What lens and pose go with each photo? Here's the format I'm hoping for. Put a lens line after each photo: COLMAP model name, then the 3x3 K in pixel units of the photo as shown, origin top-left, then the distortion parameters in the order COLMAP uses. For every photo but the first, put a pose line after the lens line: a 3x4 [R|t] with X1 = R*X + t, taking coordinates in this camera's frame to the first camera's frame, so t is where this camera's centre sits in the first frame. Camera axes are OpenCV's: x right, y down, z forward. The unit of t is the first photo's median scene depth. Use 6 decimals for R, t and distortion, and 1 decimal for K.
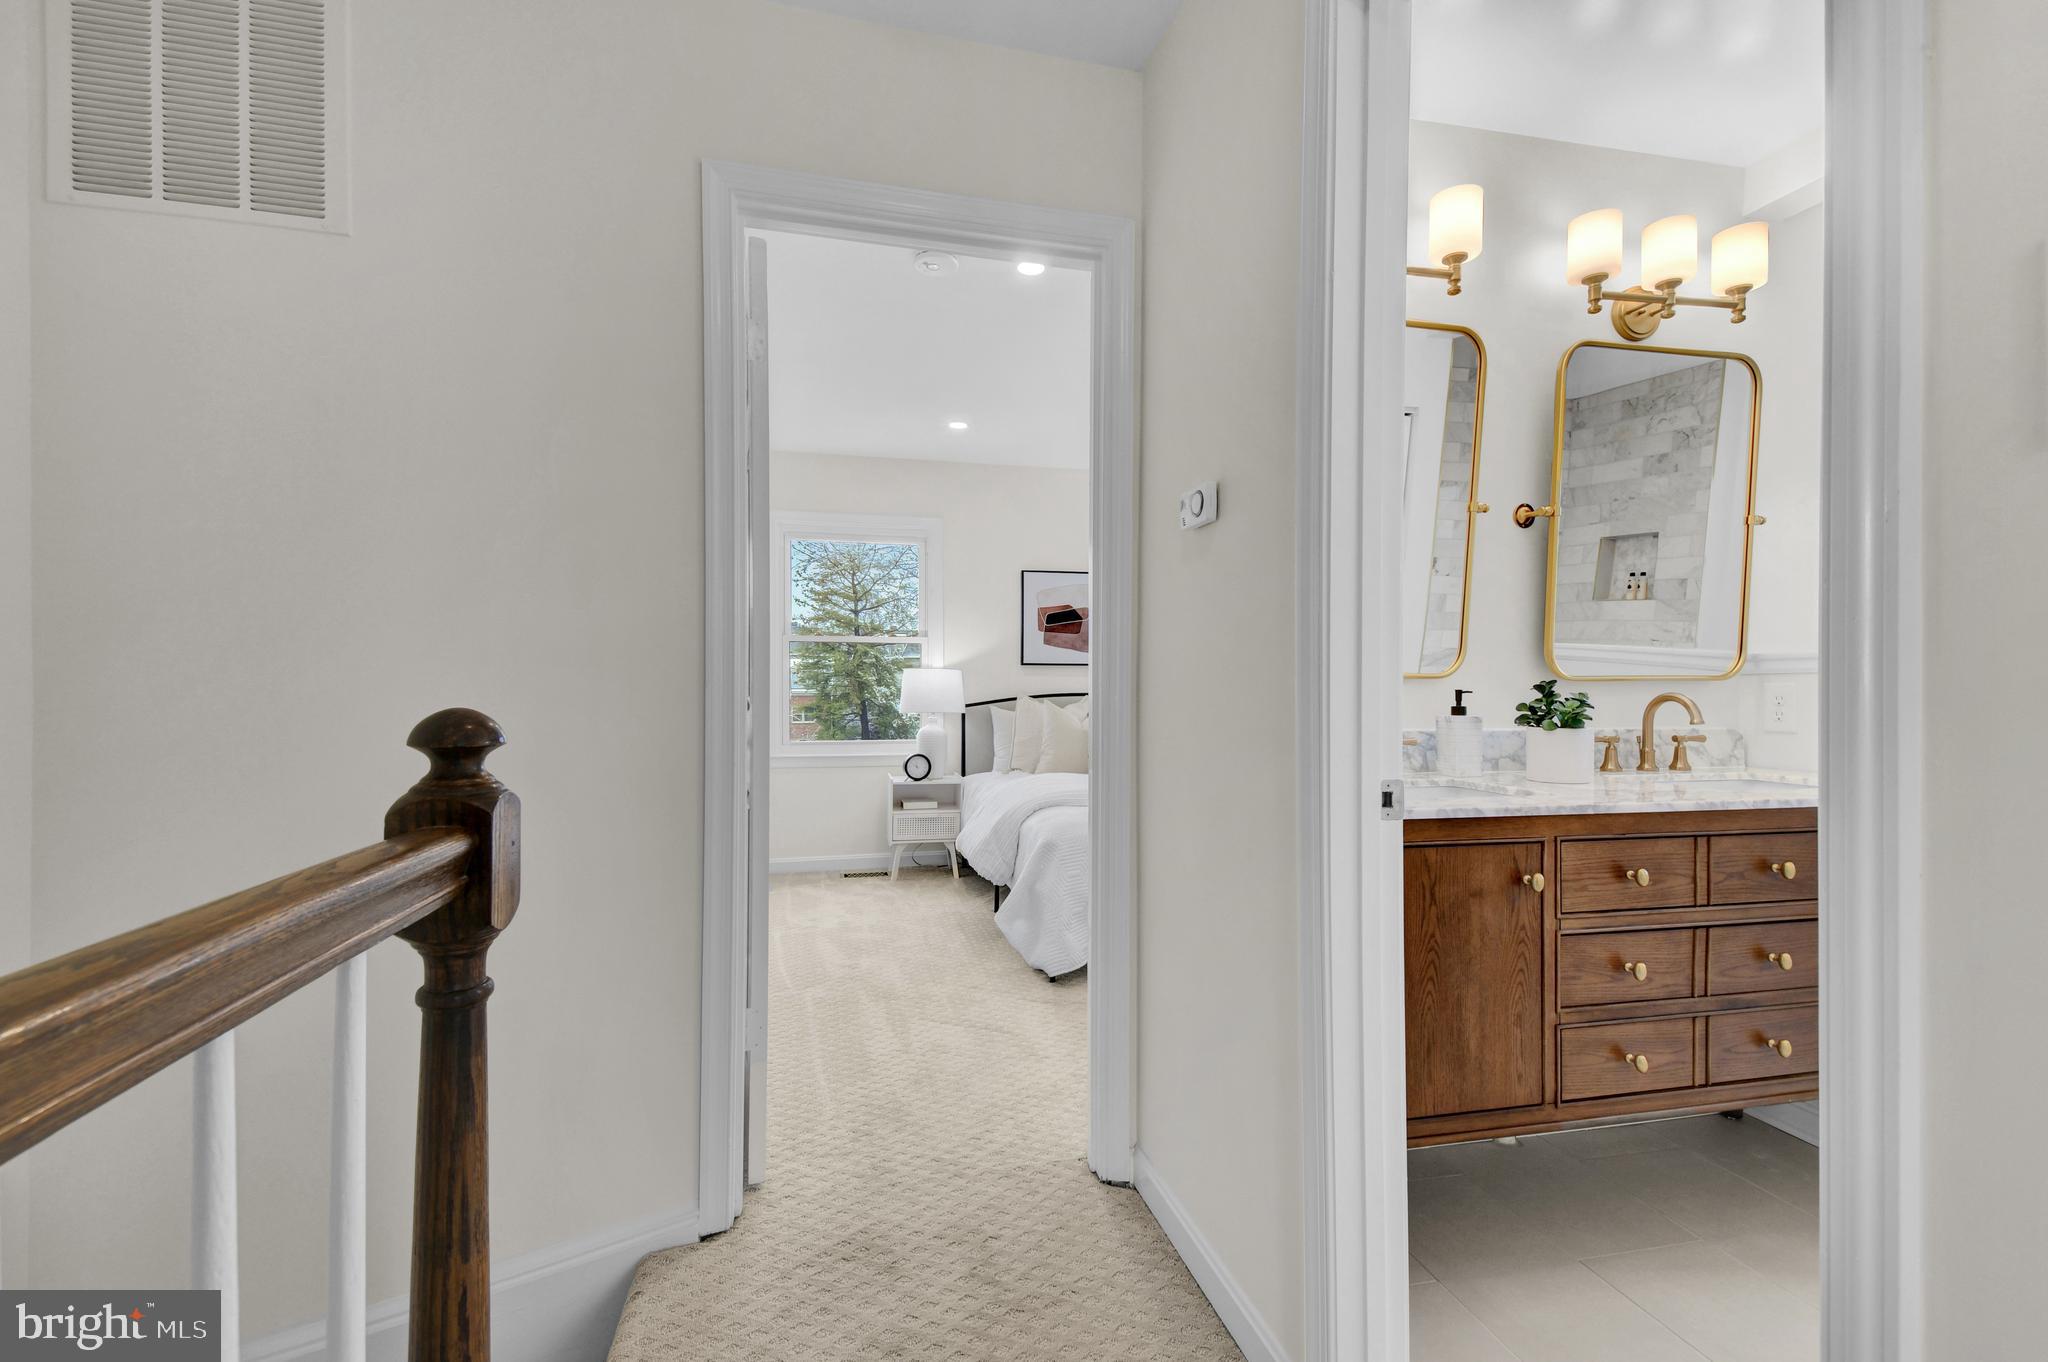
lens RADIAL K [[892.0, 0, 1036.8], [0, 892.0, 702.1], [0, 0, 1]] dist [0.024310, -0.000009]
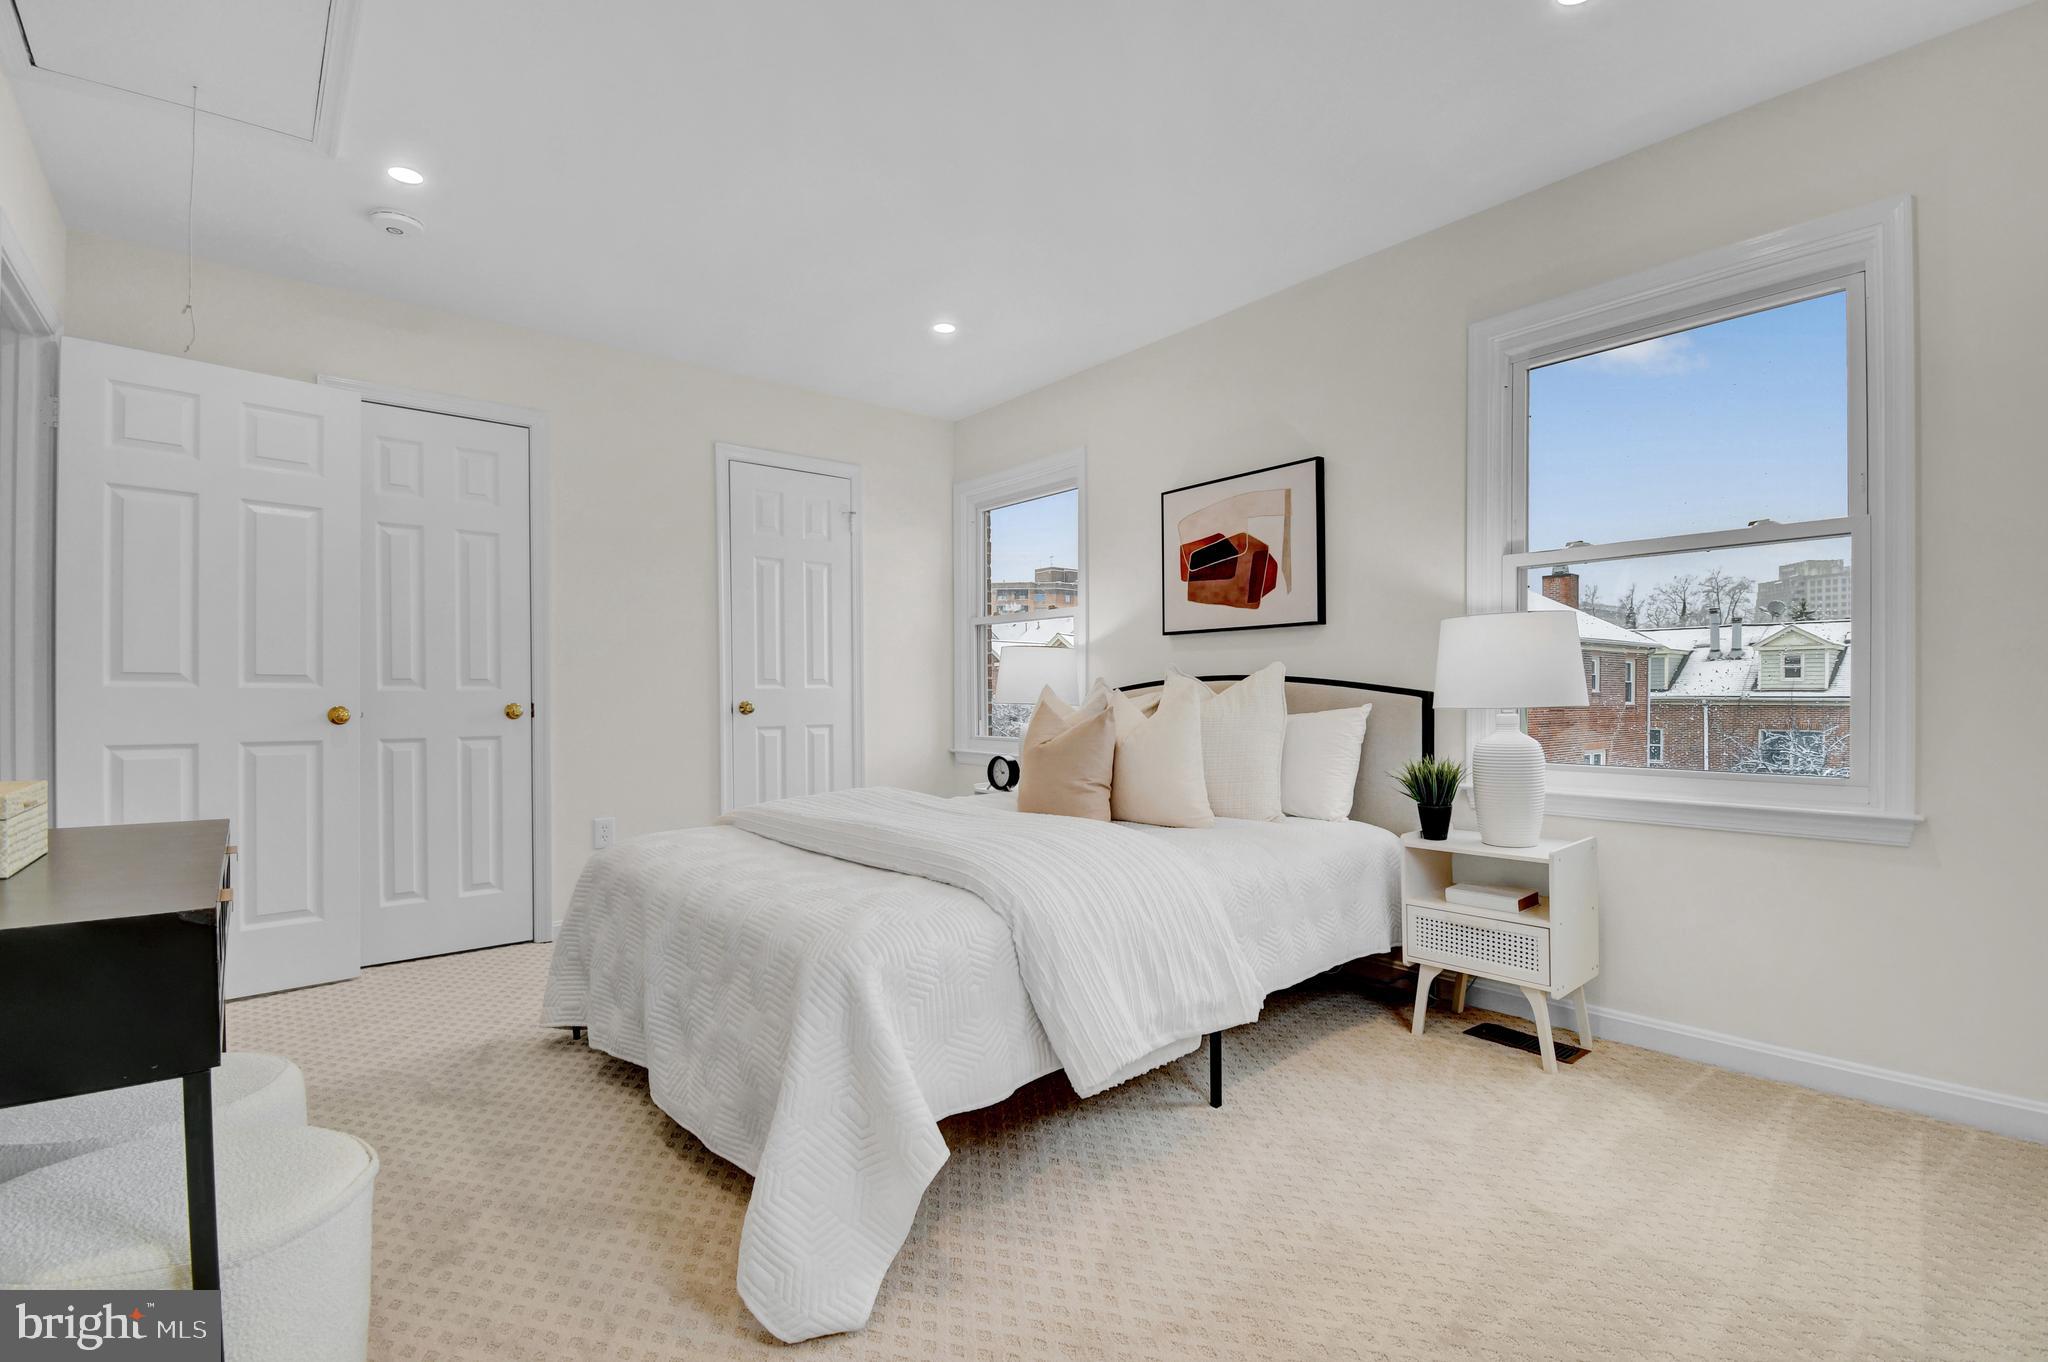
lens RADIAL K [[937.1, 0, 1050.8], [0, 937.1, 679.6], [0, 0, 1]] dist [0.051572, -0.032265]
pose [[0.459858, -0.018208, -0.887806, 0.559952], [-0.008781, 0.999648, -0.025050, 0.009856], [0.887949, 0.019315, 0.459536, 0.599207]]
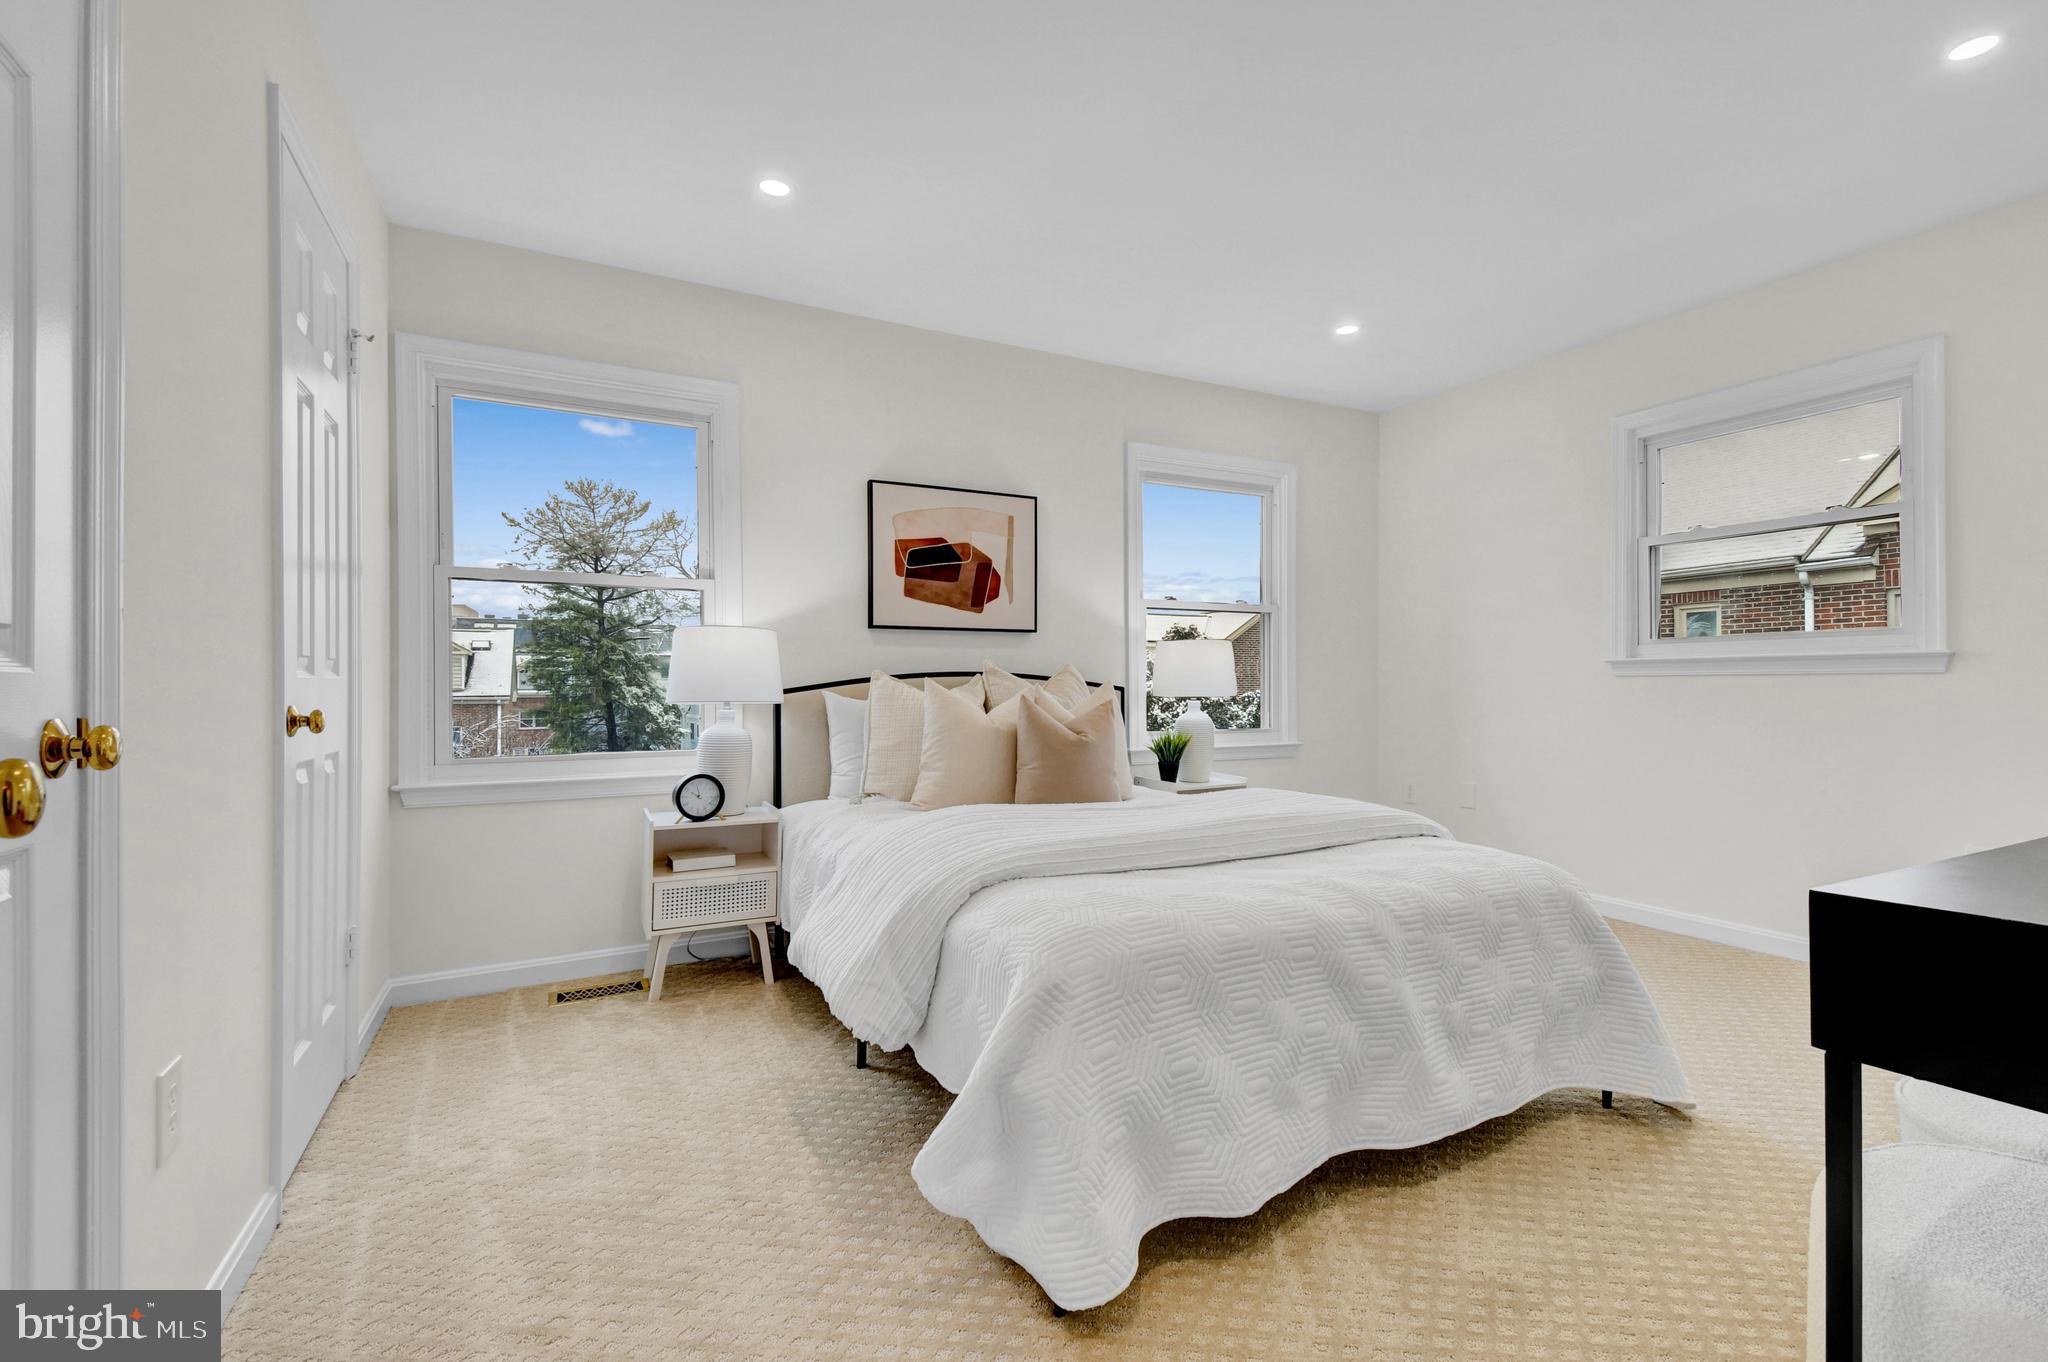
lens RADIAL K [[885.6, 0, 1029.2], [0, 885.6, 681.6], [0, 0, 1]] dist [0.057884, -0.031451]
pose [[0.970016, -0.006554, 0.242955, -0.061129], [0.011991, 0.999709, -0.020908, 0.011482], [-0.242747, 0.023195, 0.969812, 0.353425]]
